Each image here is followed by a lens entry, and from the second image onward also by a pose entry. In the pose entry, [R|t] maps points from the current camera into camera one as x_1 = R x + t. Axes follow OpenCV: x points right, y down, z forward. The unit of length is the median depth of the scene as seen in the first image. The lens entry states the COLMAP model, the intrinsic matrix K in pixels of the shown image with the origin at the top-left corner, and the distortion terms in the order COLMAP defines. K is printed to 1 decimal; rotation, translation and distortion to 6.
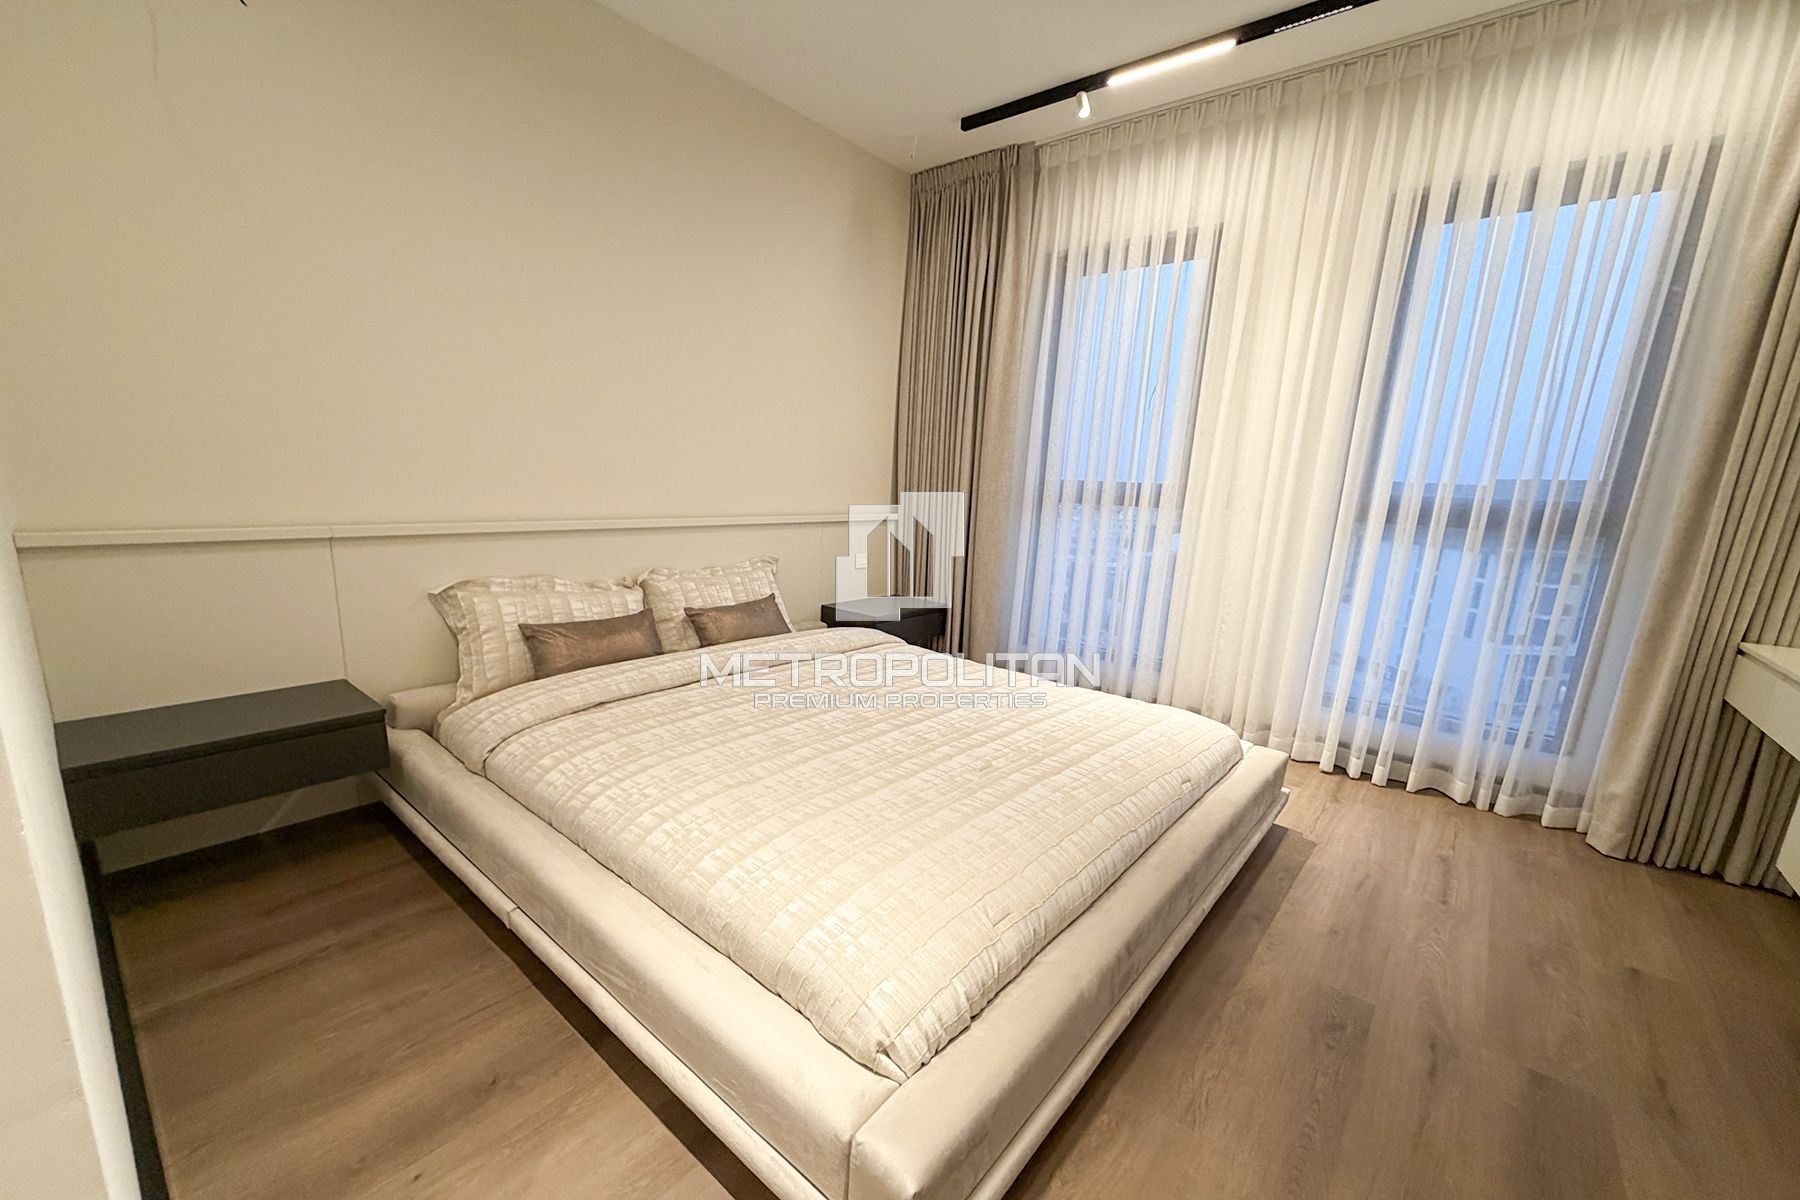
lens RADIAL K [[702.5, 0, 902.9], [0, 702.5, 614.8], [0, 0, 1]] dist [0.001358, -0.000255]
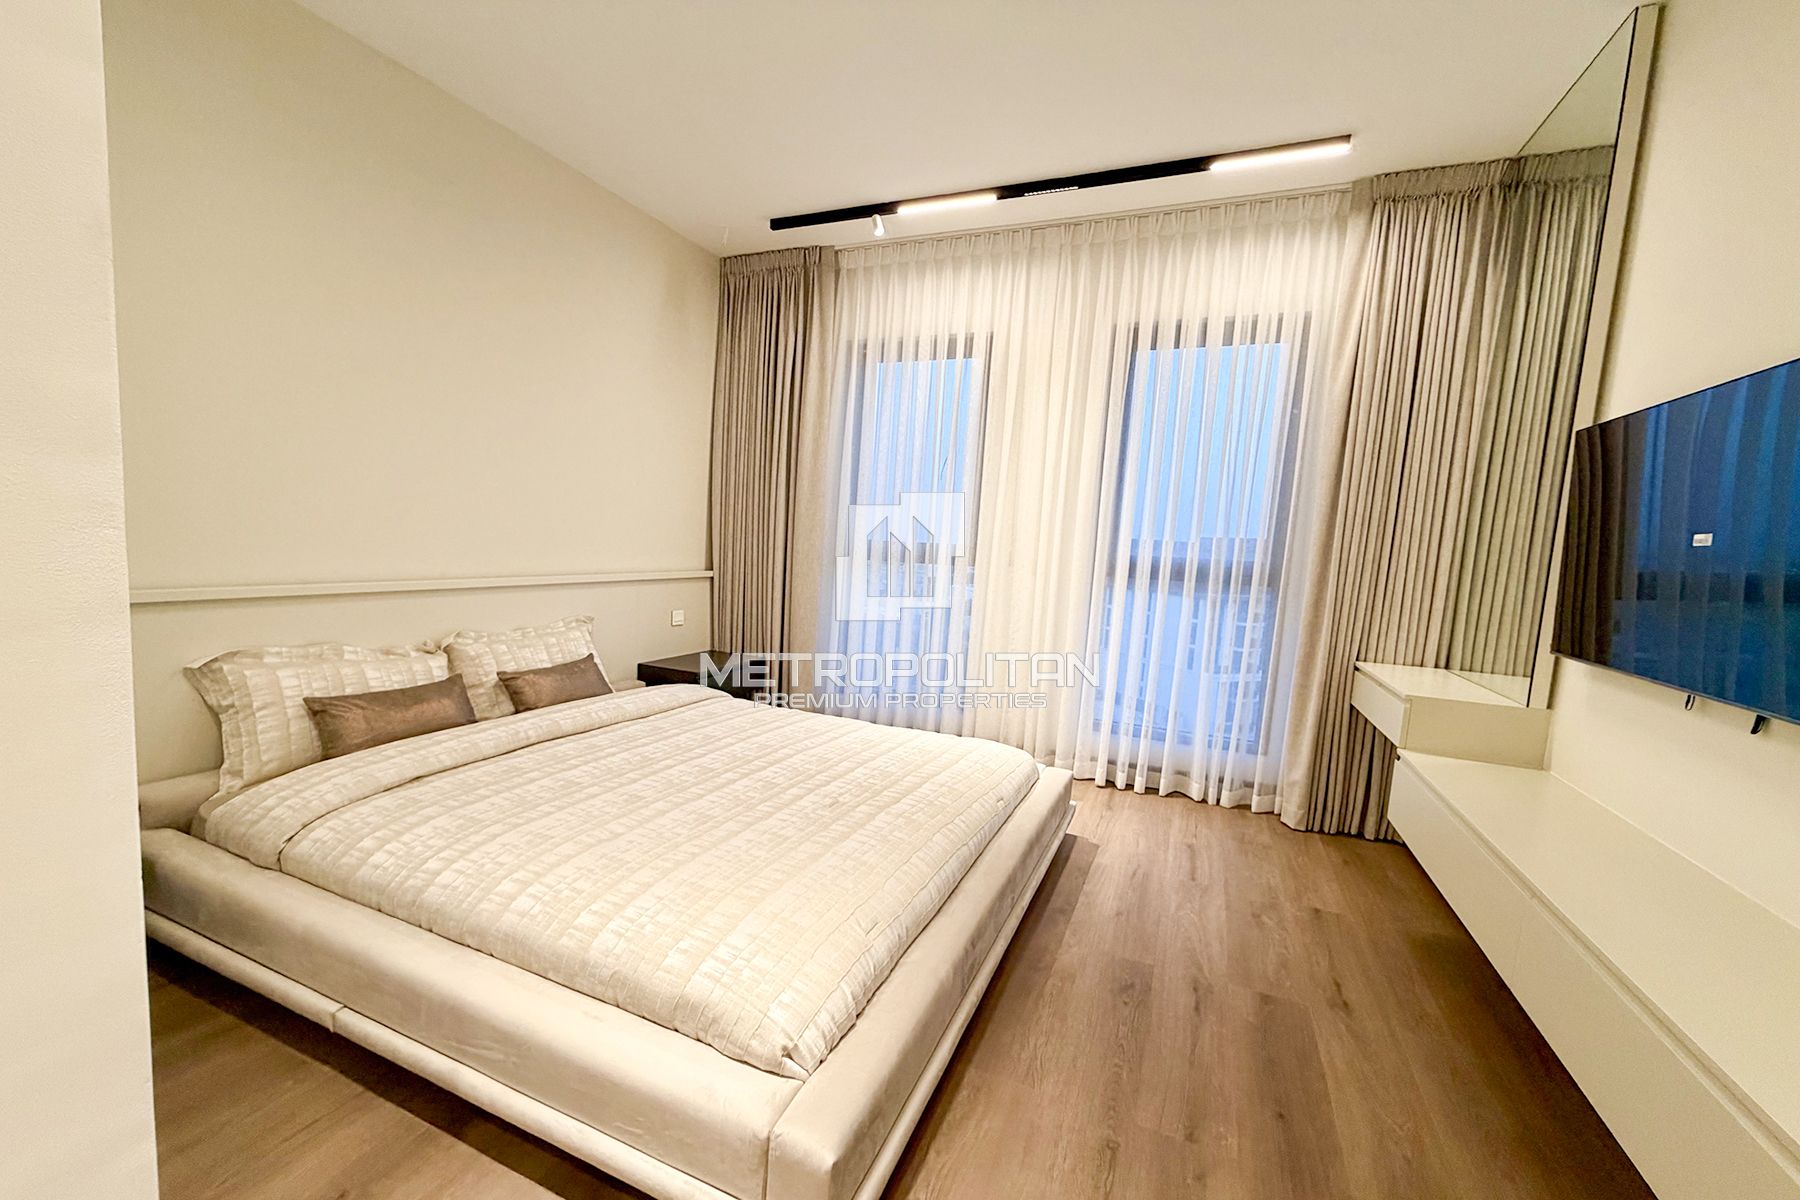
lens RADIAL K [[702.5, 0, 898.3], [0, 702.5, 599.4], [0, 0, 1]] dist [0.001358, -0.000255]
pose [[0.958425, -0.016348, 0.284874, -0.072346], [0.043882, 0.994925, -0.090542, 0.002664], [-0.281949, 0.099279, 0.954279, -0.084575]]
